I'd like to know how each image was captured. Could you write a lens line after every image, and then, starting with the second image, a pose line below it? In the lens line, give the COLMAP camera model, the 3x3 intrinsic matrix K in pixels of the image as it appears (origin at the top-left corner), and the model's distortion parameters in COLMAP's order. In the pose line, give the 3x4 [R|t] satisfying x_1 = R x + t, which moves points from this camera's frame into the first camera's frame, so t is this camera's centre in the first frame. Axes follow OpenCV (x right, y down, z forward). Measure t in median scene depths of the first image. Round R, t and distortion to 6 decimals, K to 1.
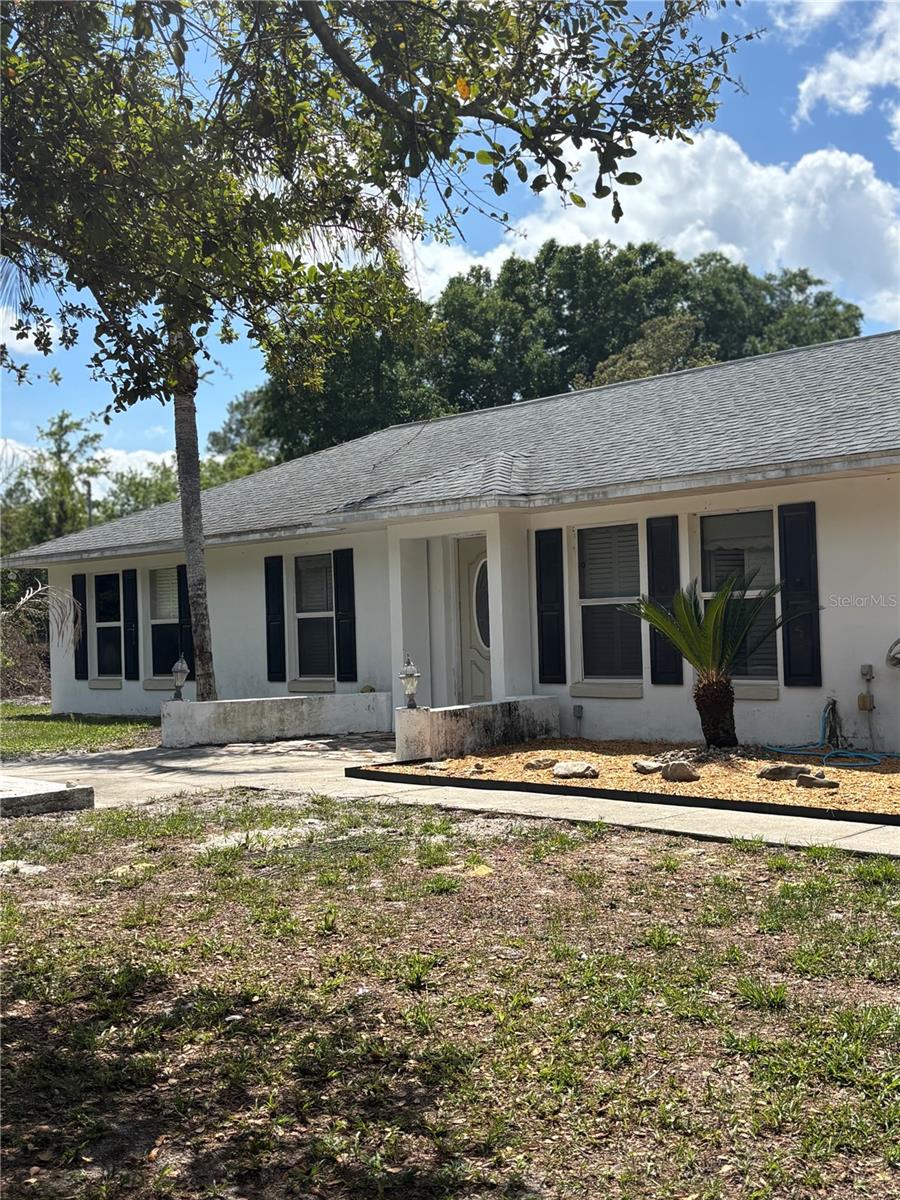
lens RADIAL K [[1466.2, 0, 441.7], [0, 1466.2, 599.8], [0, 0, 1]] dist [0.107274, 0.000000]
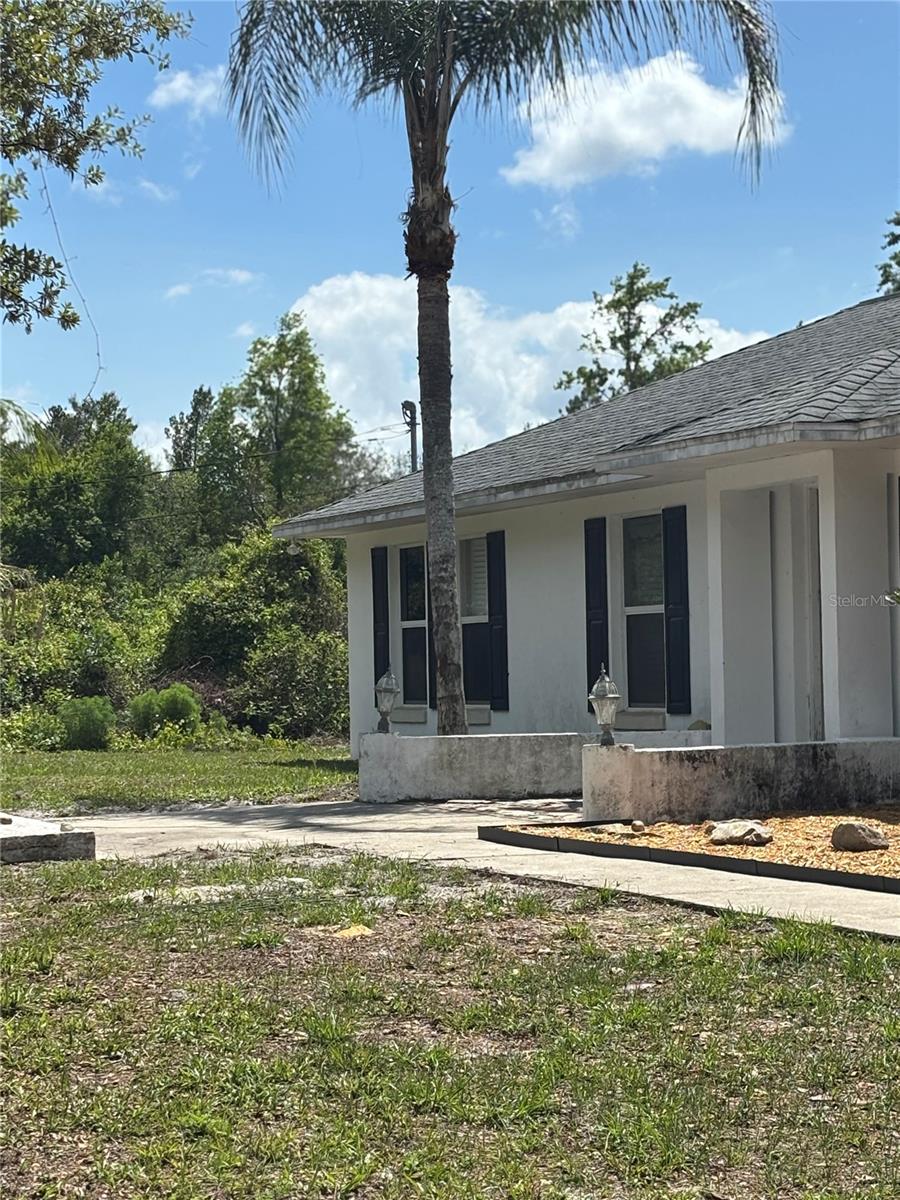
lens RADIAL K [[2735.9, 0, 437.0], [0, 2735.9, 557.1], [0, 0, 1]] dist [0.269658, 0.000000]
pose [[0.934036, -0.001108, -0.357177, 0.291014], [-0.003549, 0.999917, -0.012385, 0.002789], [0.357161, 0.012836, 0.933955, -0.167836]]
